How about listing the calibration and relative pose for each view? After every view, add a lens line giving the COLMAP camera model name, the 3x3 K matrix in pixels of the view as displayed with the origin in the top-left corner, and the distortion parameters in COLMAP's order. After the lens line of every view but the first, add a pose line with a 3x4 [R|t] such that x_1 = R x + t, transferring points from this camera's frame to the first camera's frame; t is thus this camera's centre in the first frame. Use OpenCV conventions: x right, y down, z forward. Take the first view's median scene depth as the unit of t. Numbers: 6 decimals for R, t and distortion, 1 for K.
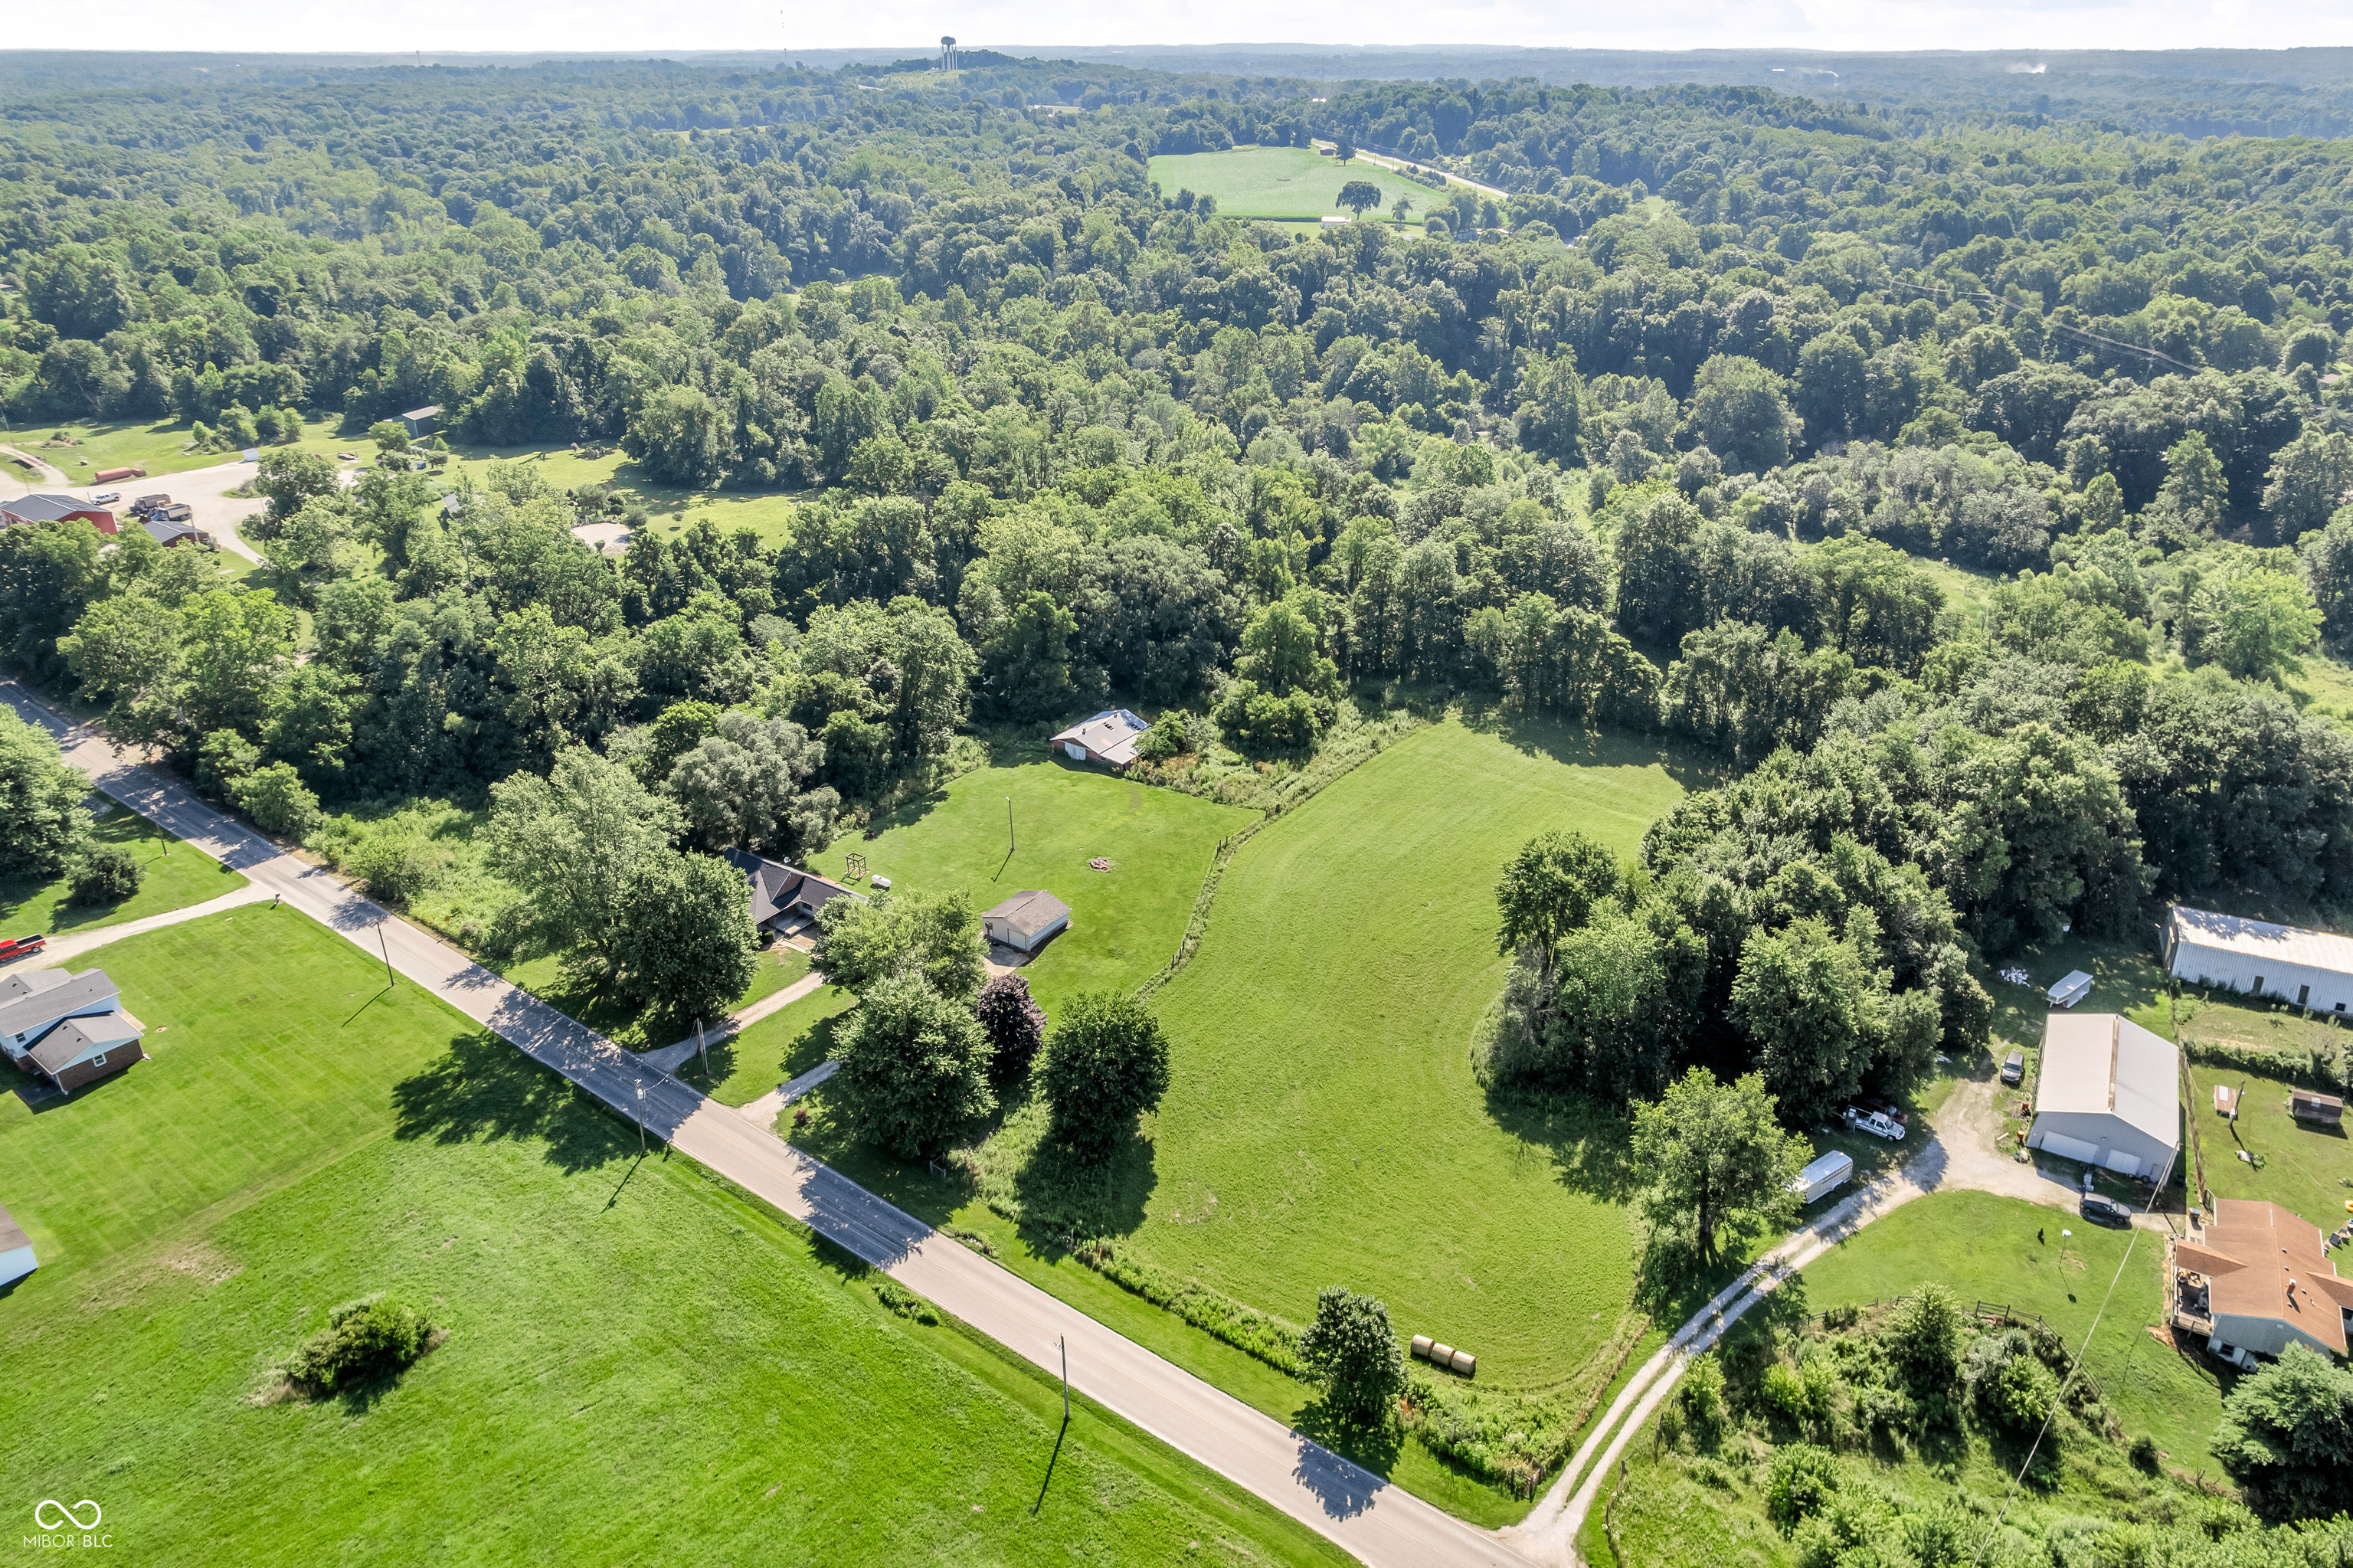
lens RADIAL K [[1547.7, 0, 1175.6], [0, 1547.7, 831.7], [0, 0, 1]] dist [-0.067300, 0.054096]
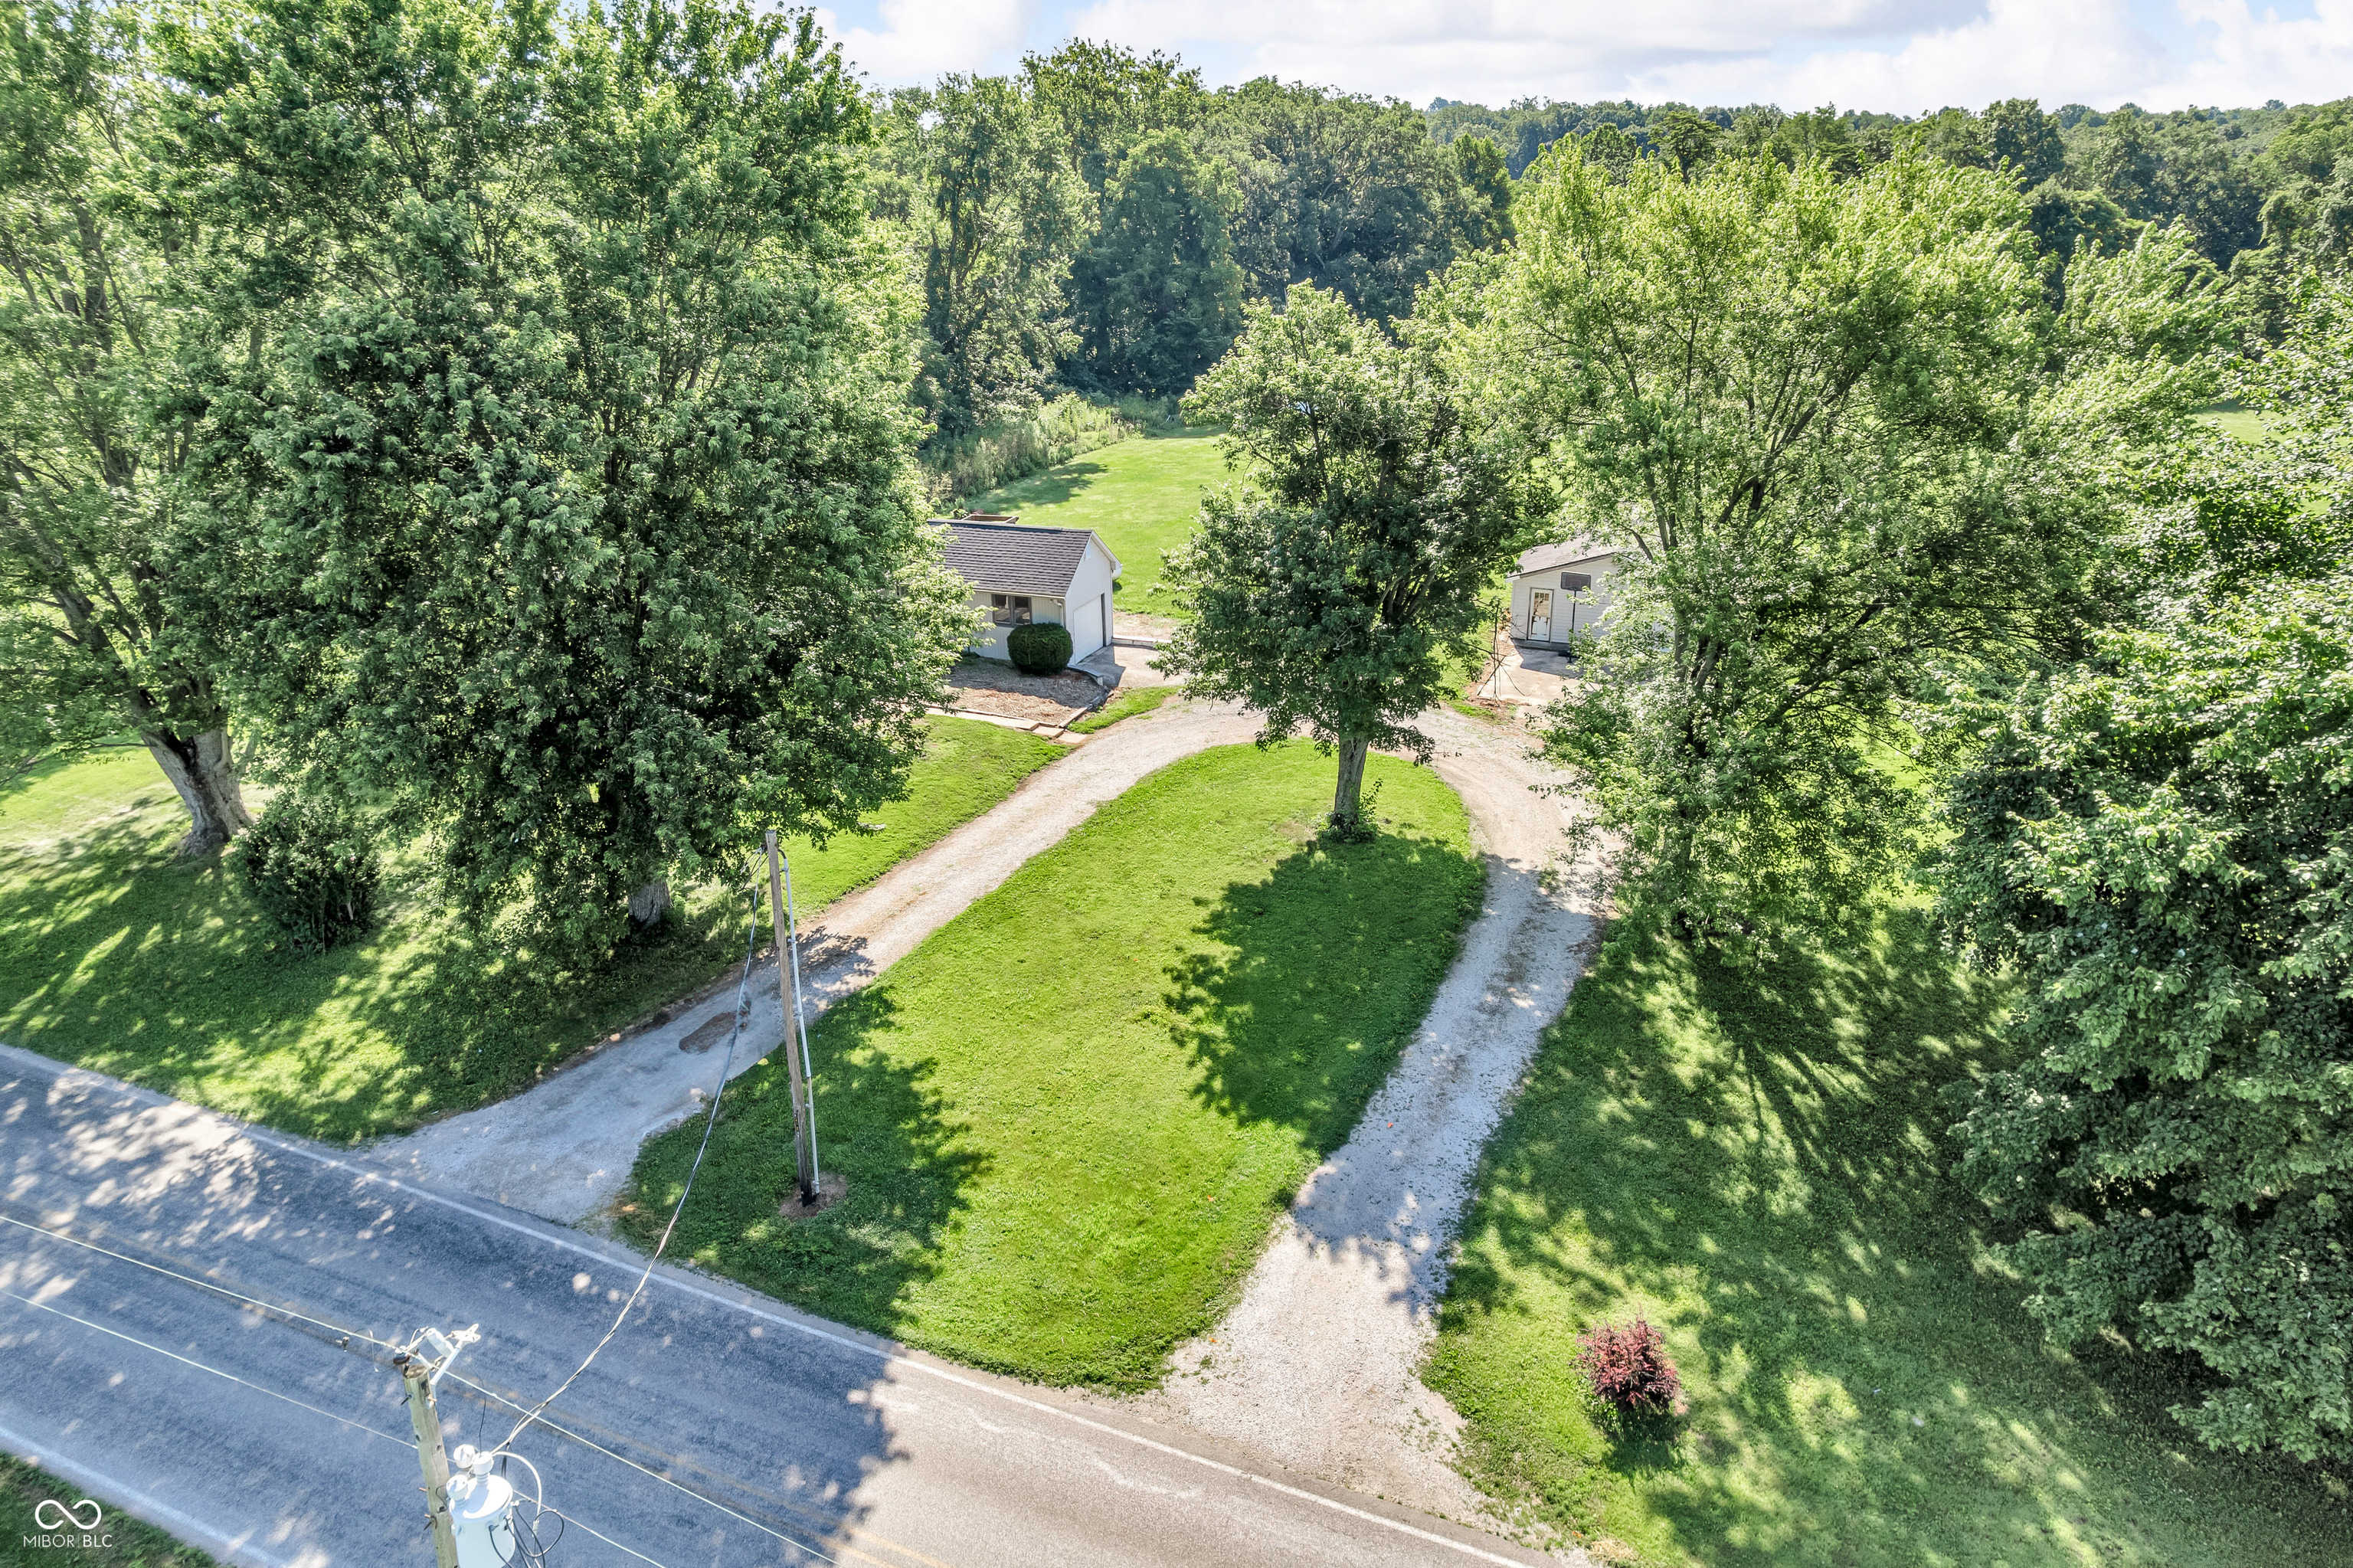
lens RADIAL K [[1511.5, 0, 1181.0], [0, 1511.5, 812.2], [0, 0, 1]] dist [-0.075549, 0.065767]
pose [[0.972654, -0.106086, 0.206615, -0.281126], [0.117670, 0.992052, -0.044572, 0.120479], [-0.200245, 0.067665, 0.977407, 0.786836]]
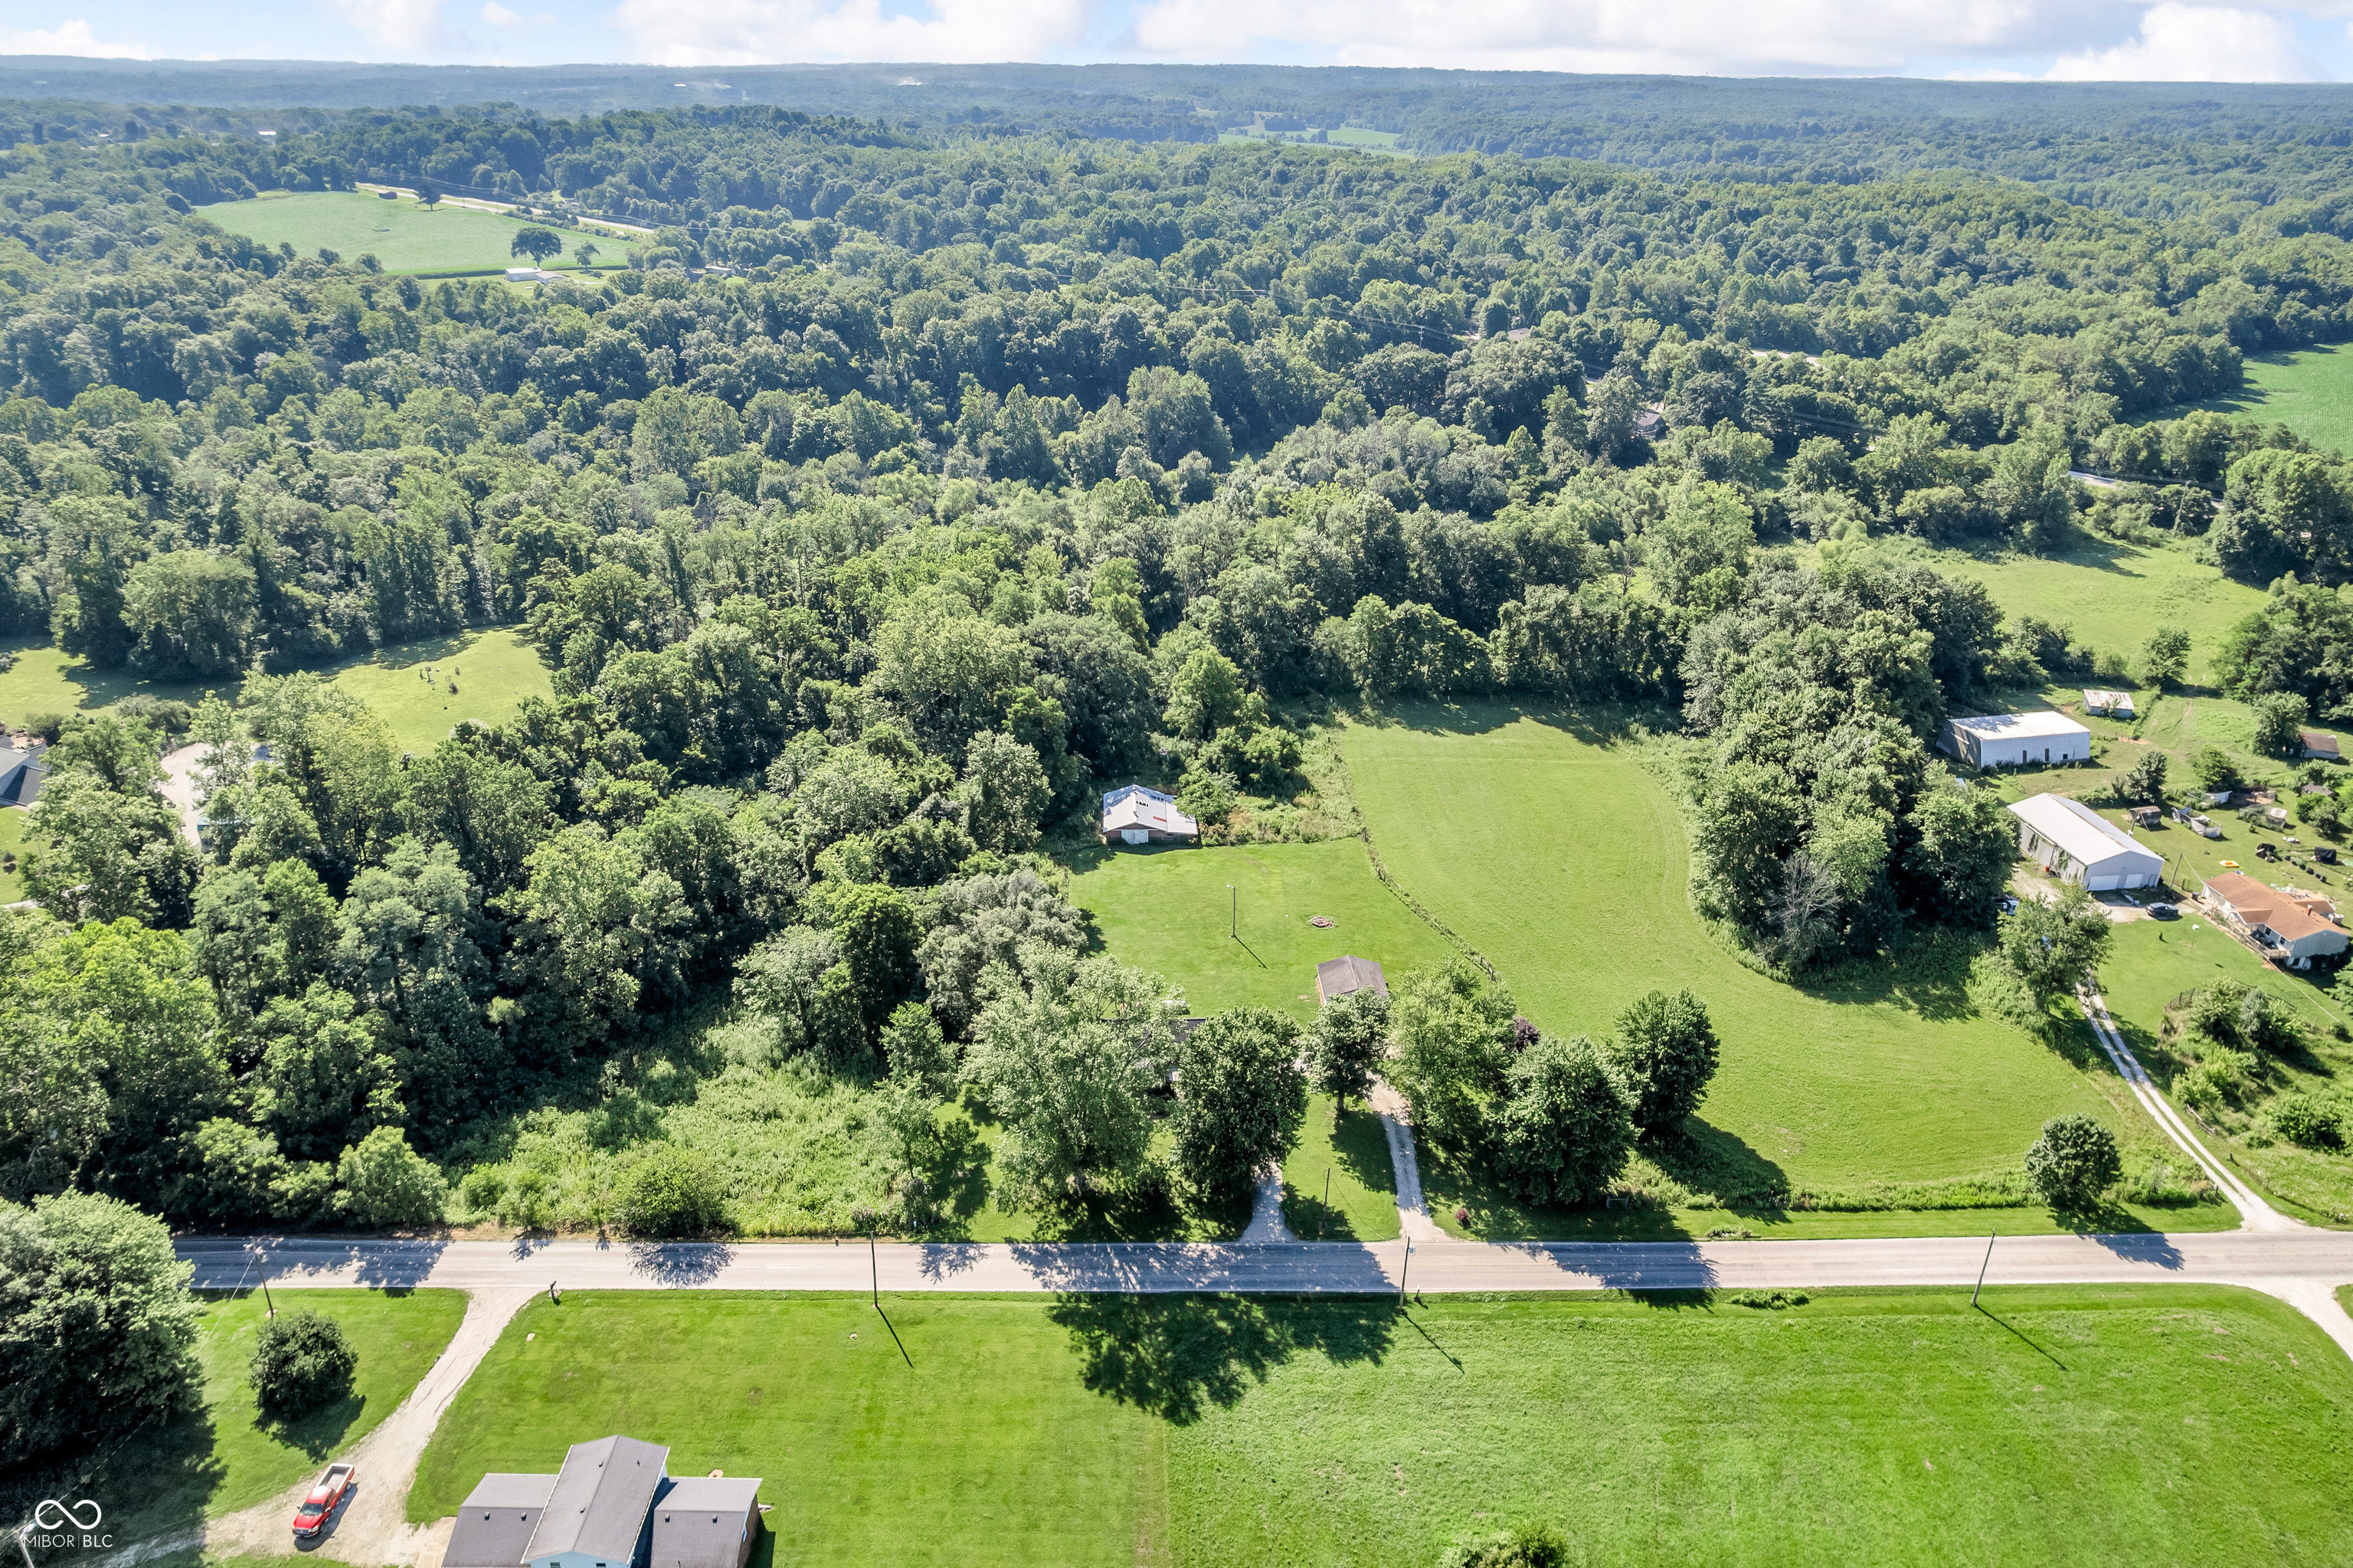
lens RADIAL K [[1584.7, 0, 1190.3], [0, 1584.7, 784.2], [0, 0, 1]] dist [-0.067111, 0.048576]
pose [[0.791215, -0.244755, 0.560422, -0.803064], [0.268548, 0.962386, 0.041164, -0.156921], [-0.549418, 0.117930, 0.827183, 0.202844]]
